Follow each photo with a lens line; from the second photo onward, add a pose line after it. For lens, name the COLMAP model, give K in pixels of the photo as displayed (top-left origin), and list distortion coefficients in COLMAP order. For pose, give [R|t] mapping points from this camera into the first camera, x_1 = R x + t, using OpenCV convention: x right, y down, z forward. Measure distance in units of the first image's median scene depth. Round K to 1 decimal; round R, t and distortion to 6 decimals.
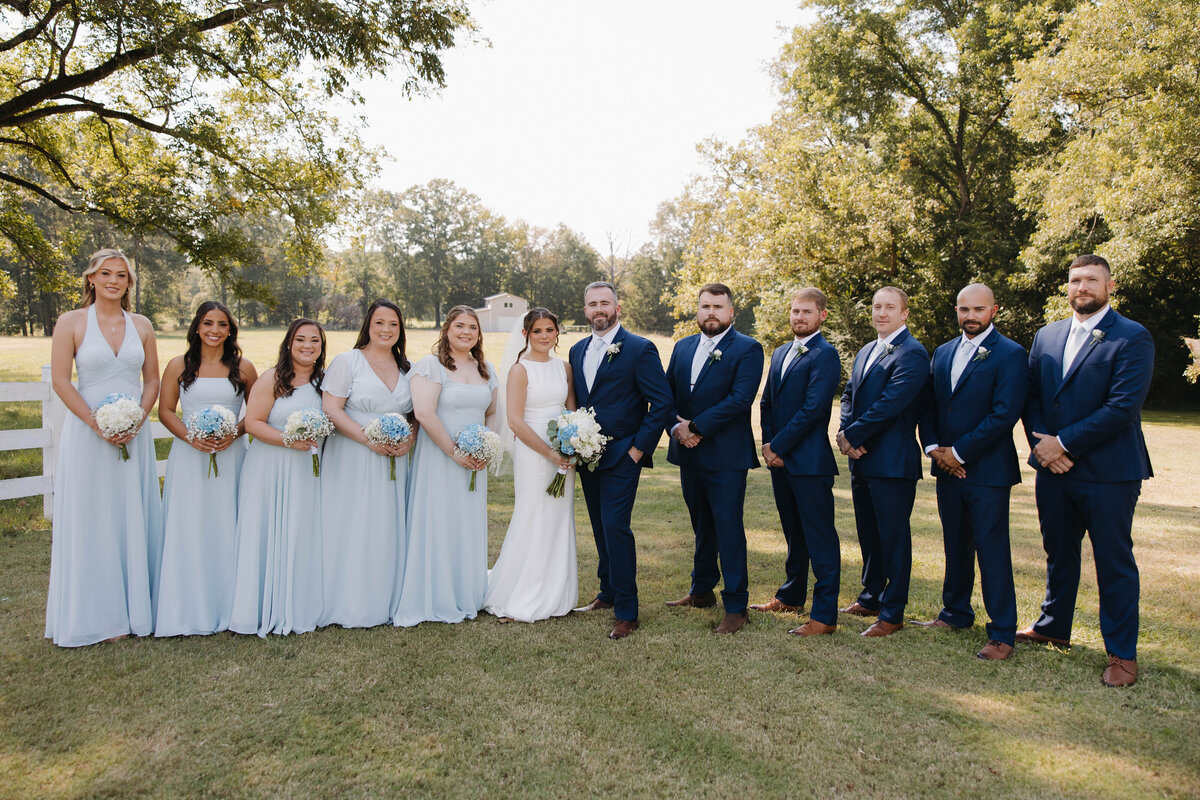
lens RADIAL K [[922.4, 0, 600.0], [0, 922.4, 400.0], [0, 0, 1]] dist [0.010498, 0.000115]
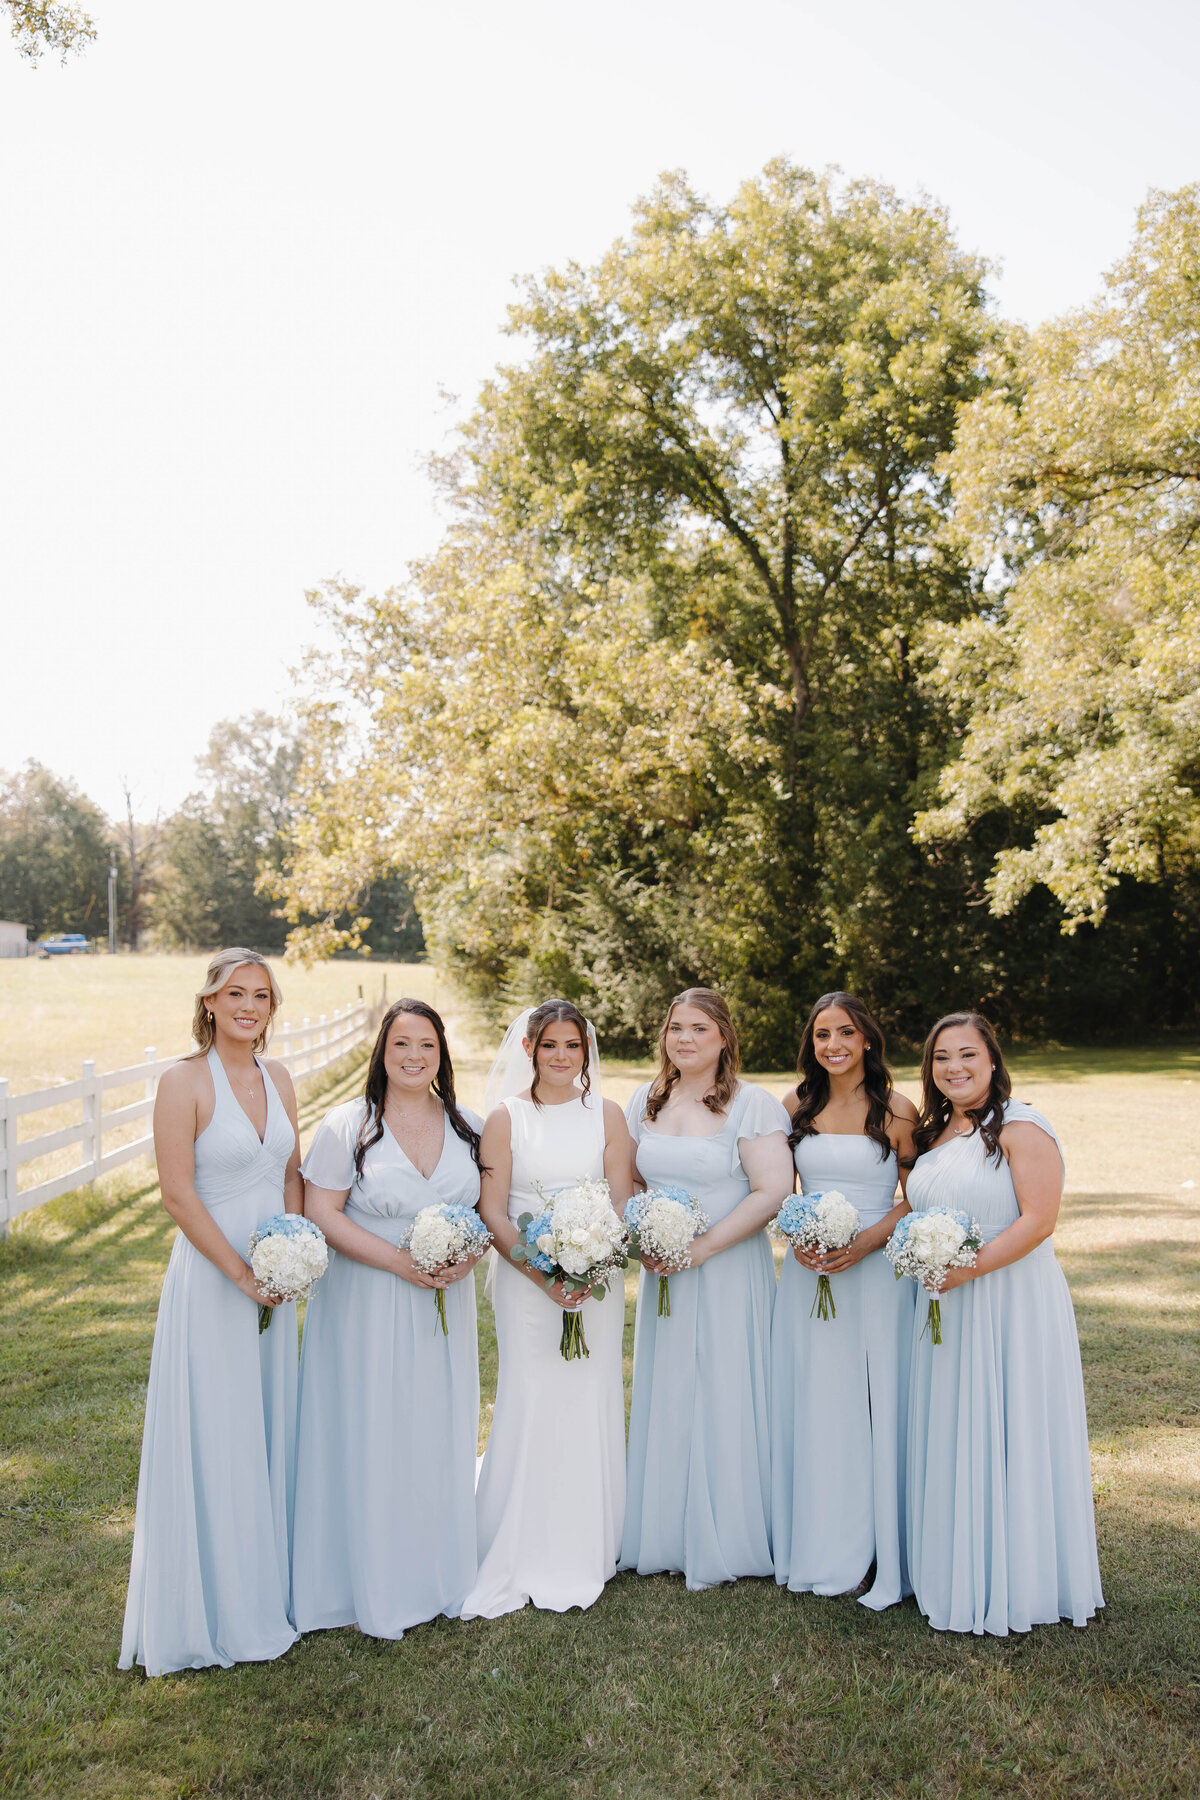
lens RADIAL K [[1554.2, 0, 600.0], [0, 1554.2, 900.0], [0, 0, 1]] dist [0.022693, 0.003816]
pose [[0.952973, -0.032746, 0.301280, -0.010424], [0.062902, 0.993868, -0.090942, -0.011759], [-0.296455, 0.105617, 0.949189, 0.139467]]
